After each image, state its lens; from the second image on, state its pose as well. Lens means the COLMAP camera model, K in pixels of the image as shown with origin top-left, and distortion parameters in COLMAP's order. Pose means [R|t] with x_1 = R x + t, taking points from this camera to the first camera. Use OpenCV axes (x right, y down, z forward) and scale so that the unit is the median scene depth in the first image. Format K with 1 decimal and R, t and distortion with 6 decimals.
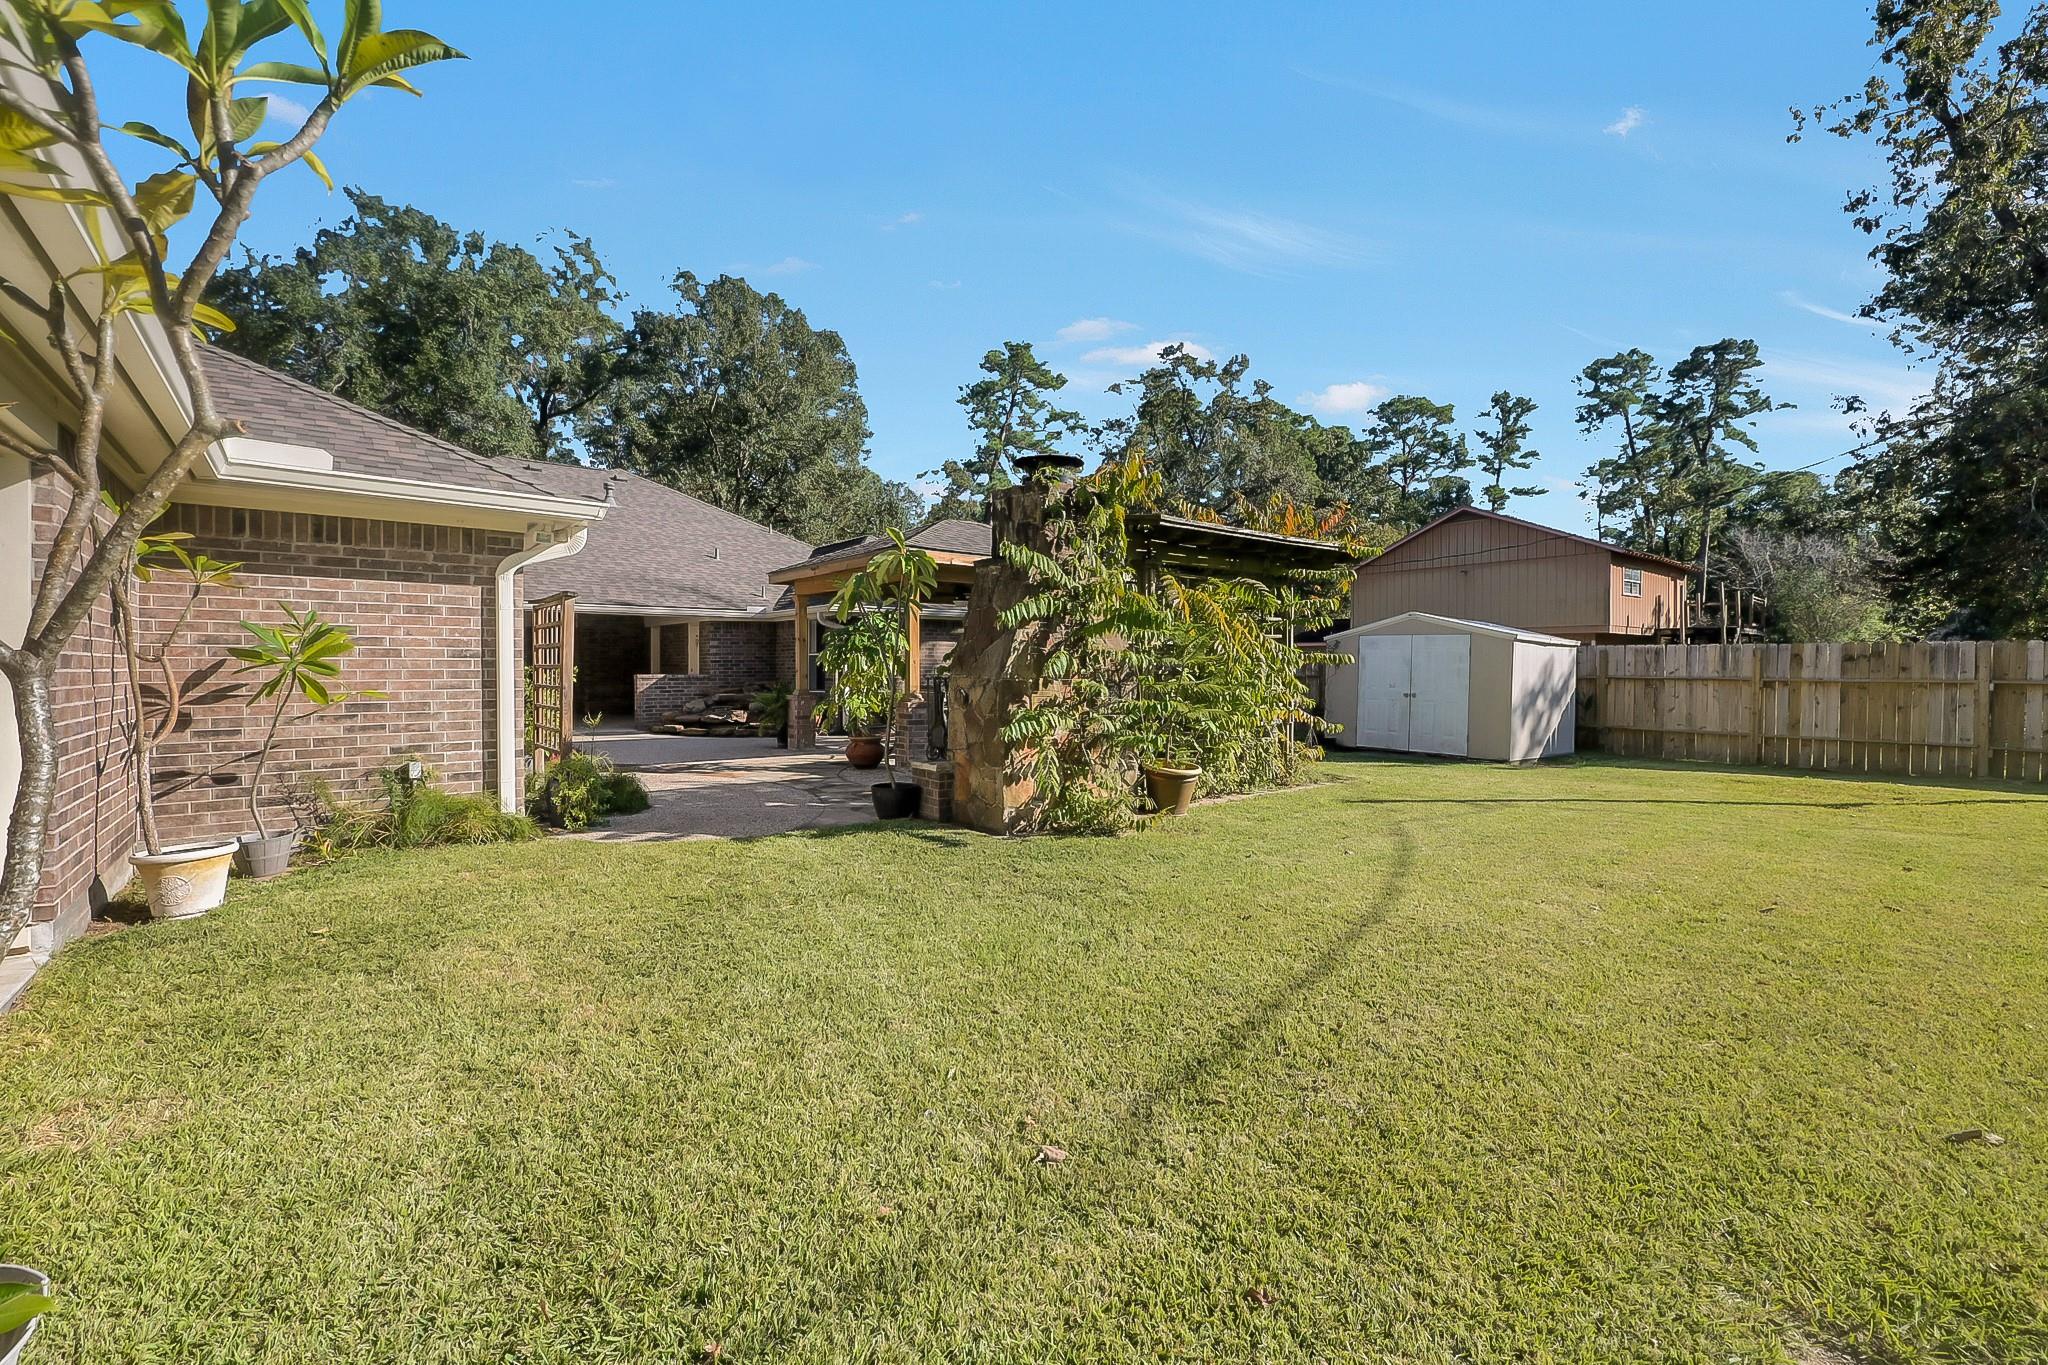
lens RADIAL K [[865.0, 0, 1035.5], [0, 865.0, 681.1], [0, 0, 1]] dist [0.003955, 0.000388]
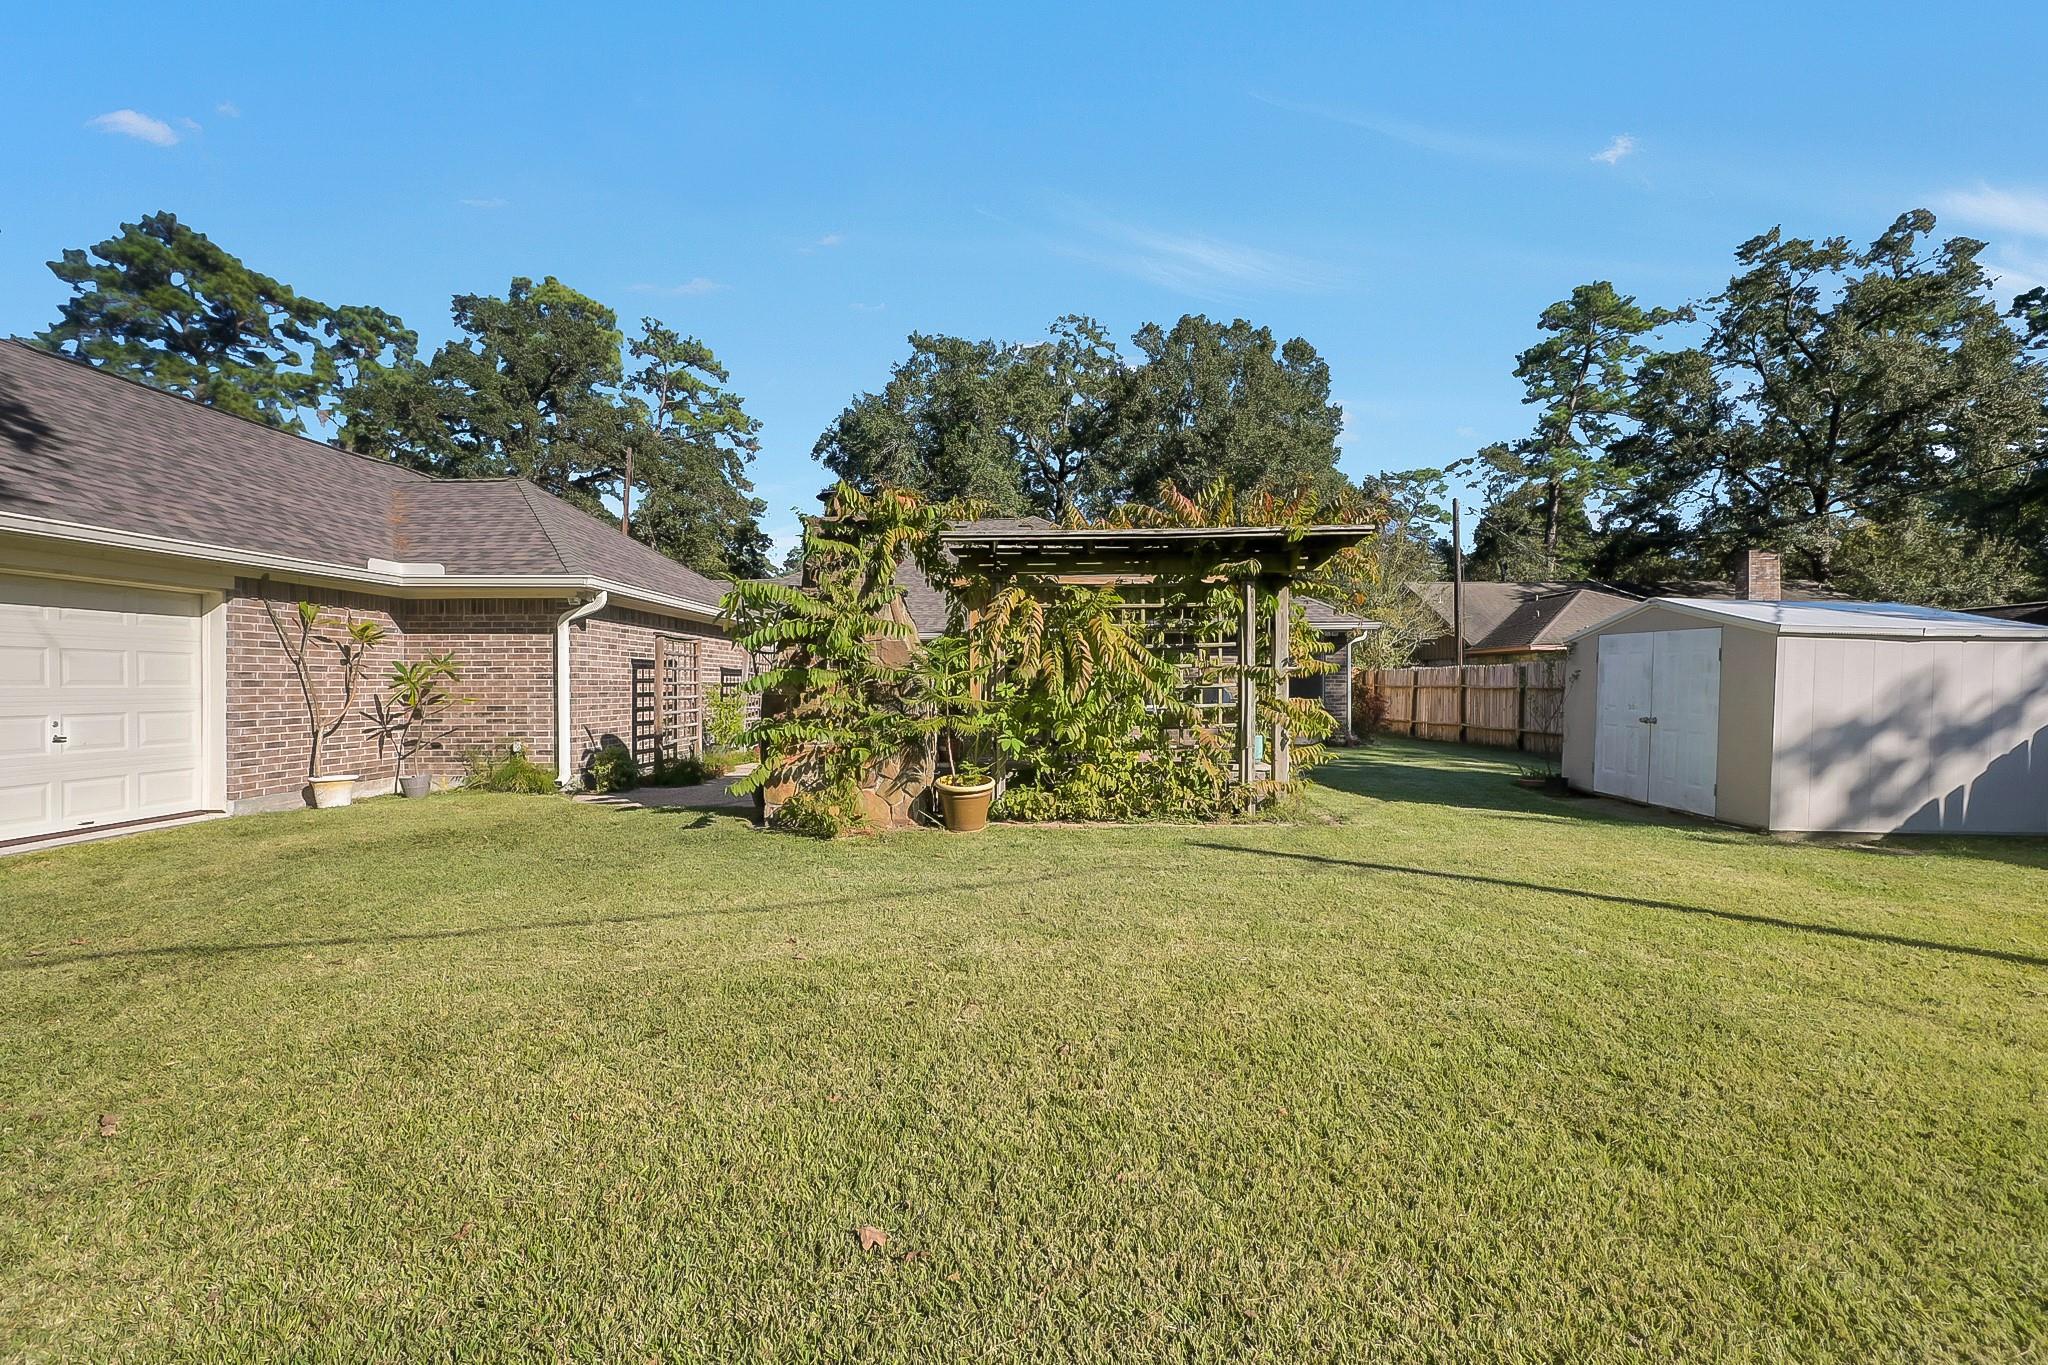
lens RADIAL K [[865.0, 0, 1036.1], [0, 865.0, 685.8], [0, 0, 1]] dist [0.003955, 0.000388]
pose [[0.762504, -0.000168, -0.646983, 0.193584], [-0.006817, 0.999942, -0.008294, -0.001252], [0.646947, 0.010734, 0.762459, 0.065311]]
